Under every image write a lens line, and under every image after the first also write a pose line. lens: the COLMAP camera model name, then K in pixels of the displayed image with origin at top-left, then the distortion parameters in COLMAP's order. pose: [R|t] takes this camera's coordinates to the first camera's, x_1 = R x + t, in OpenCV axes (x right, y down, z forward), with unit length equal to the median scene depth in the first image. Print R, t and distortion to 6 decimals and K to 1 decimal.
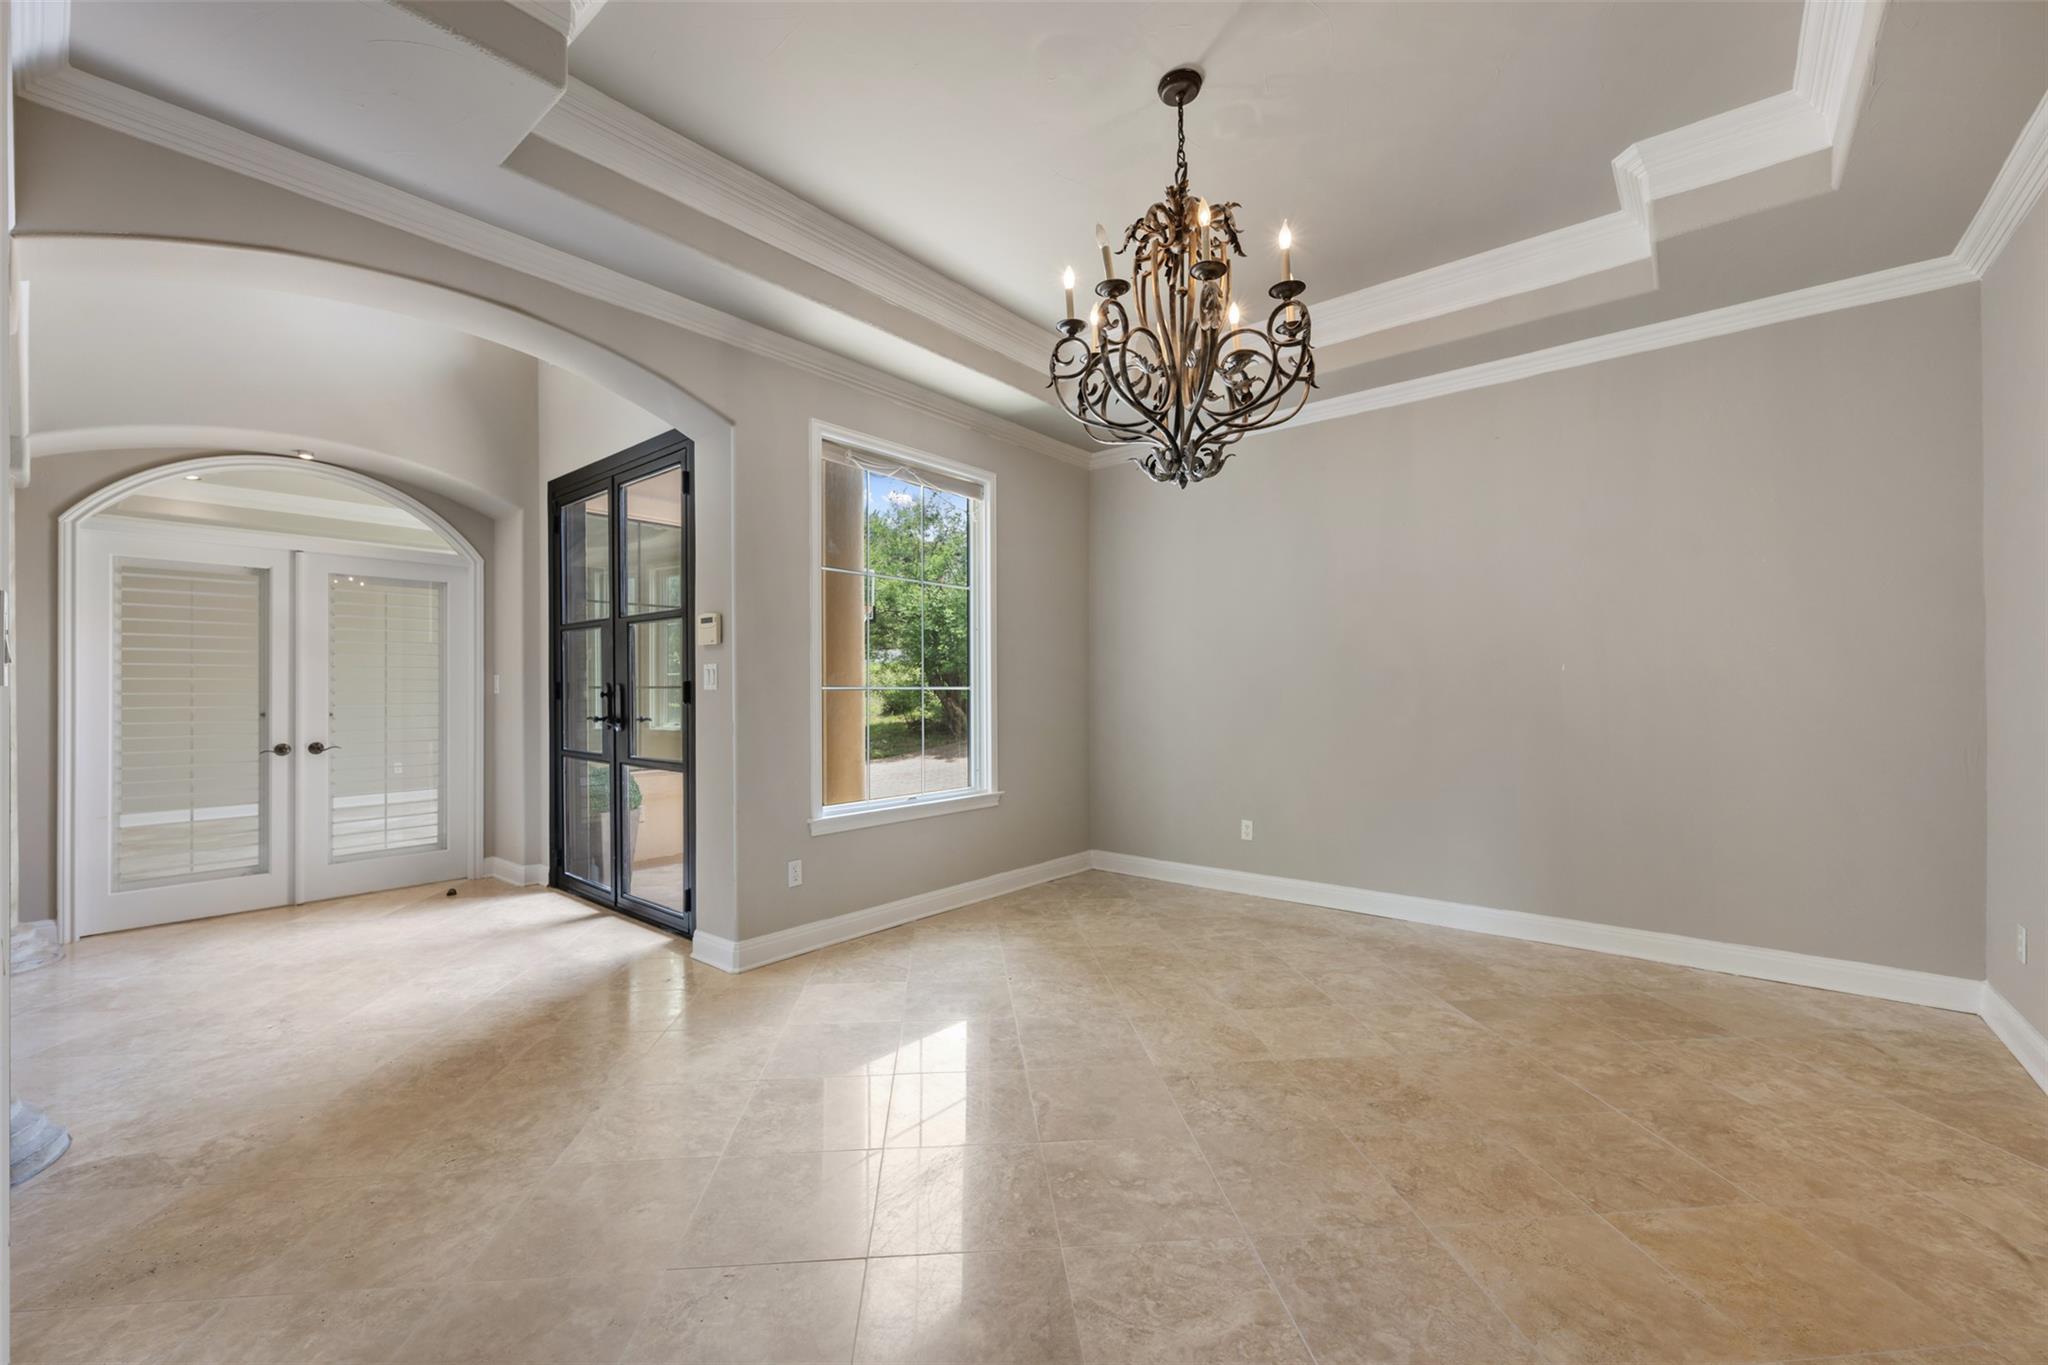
lens RADIAL K [[809.0, 0, 1027.6], [0, 809.0, 689.8], [0, 0, 1]] dist [0.003657, -0.000084]
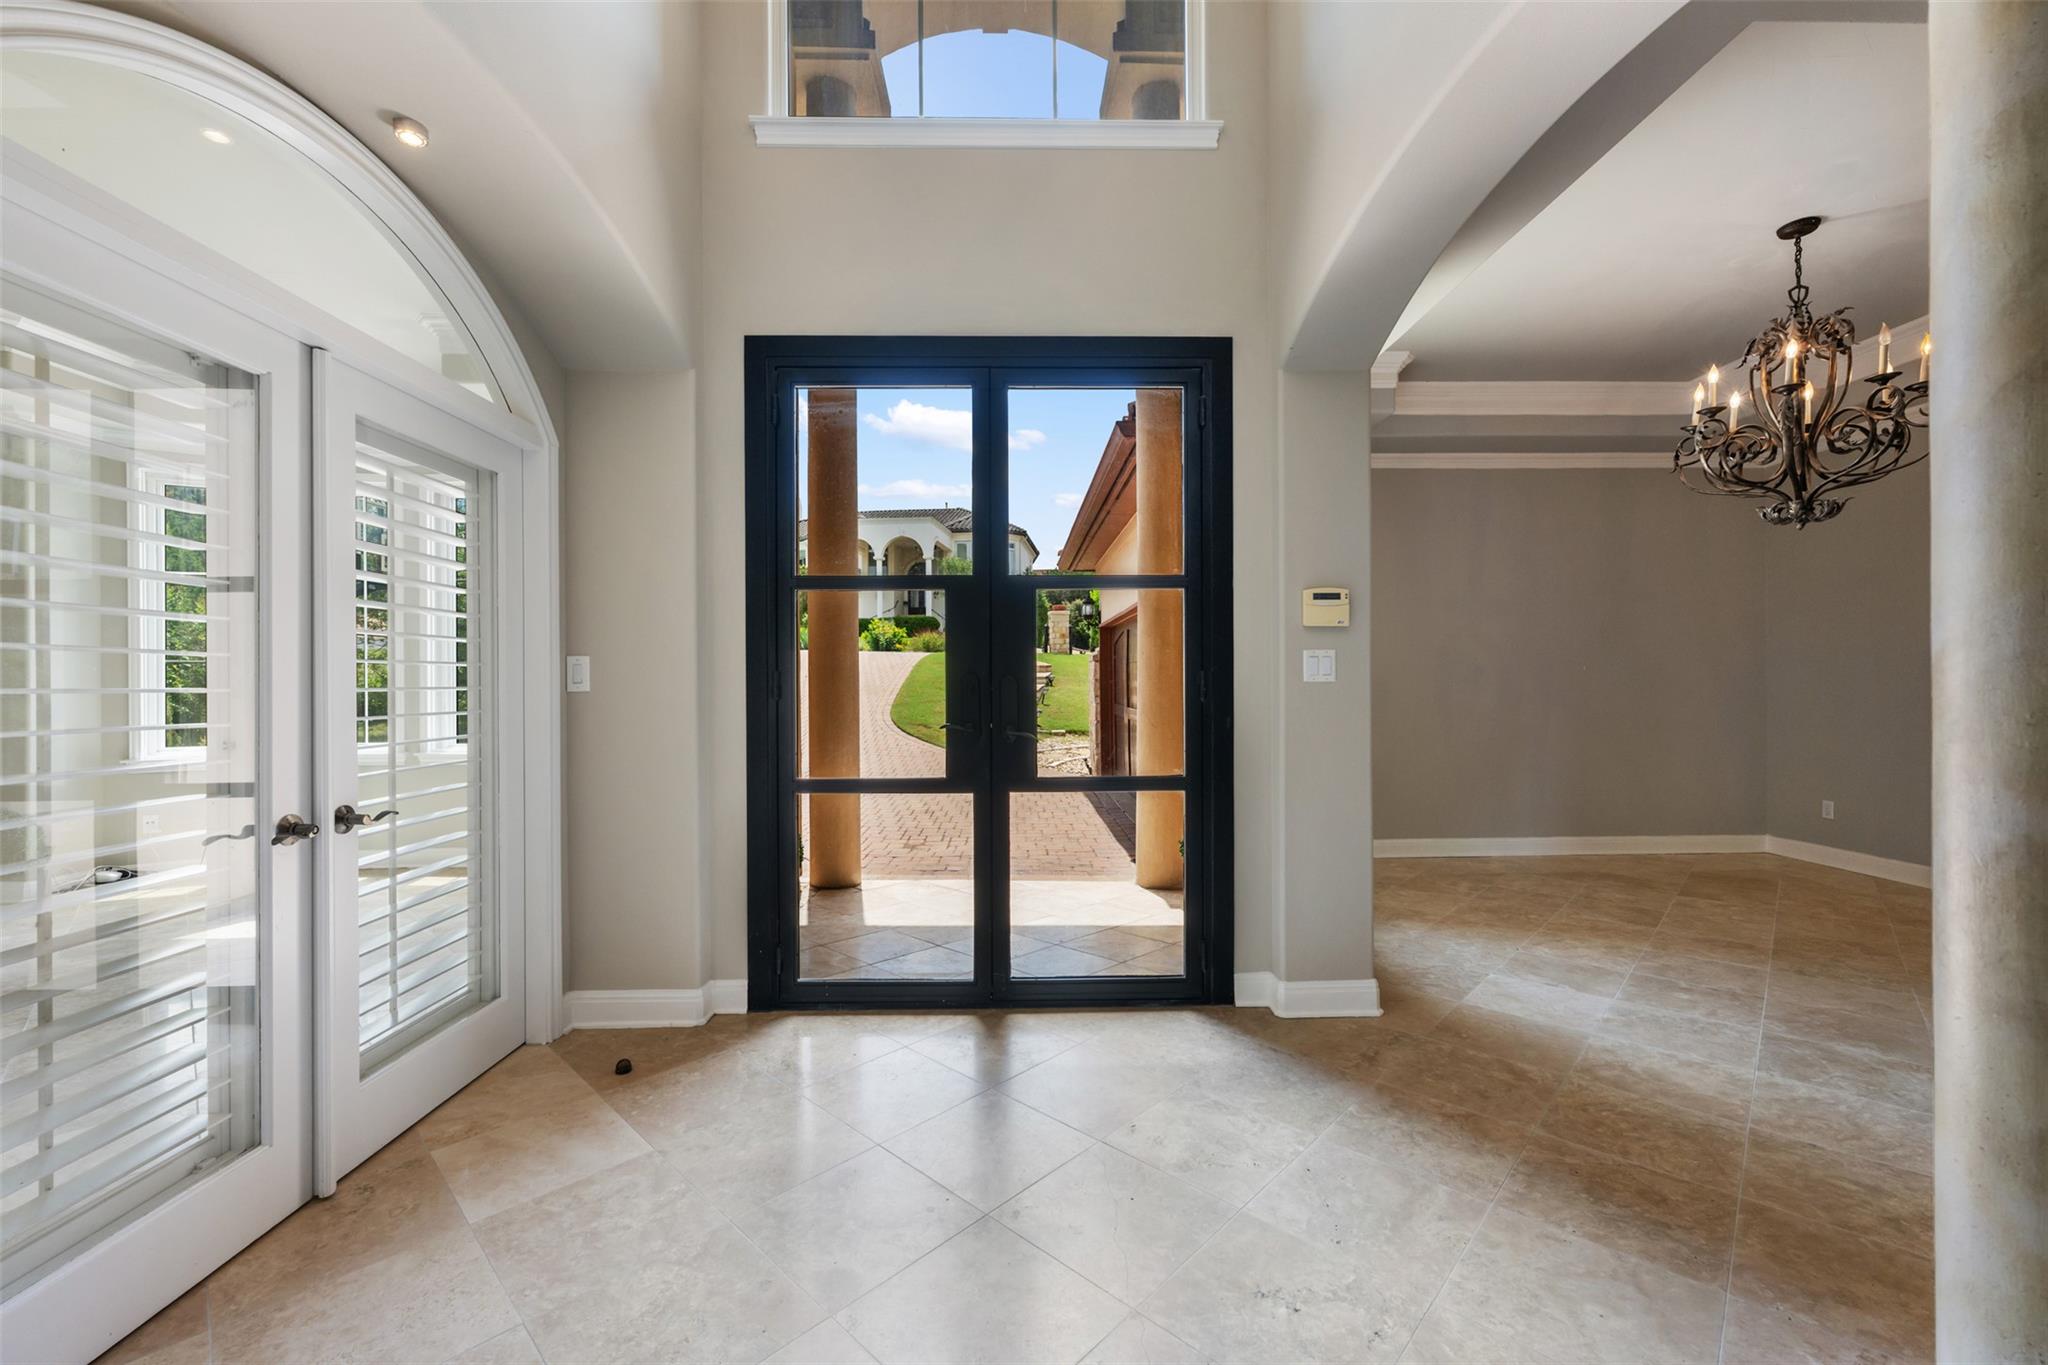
lens RADIAL K [[809.0, 0, 1025.9], [0, 809.0, 678.6], [0, 0, 1]] dist [0.003657, -0.000084]
pose [[0.754860, 0.003140, 0.655878, -1.252655], [0.004576, 0.999939, -0.010054, 0.004639], [-0.655870, 0.010590, 0.754800, 0.626400]]
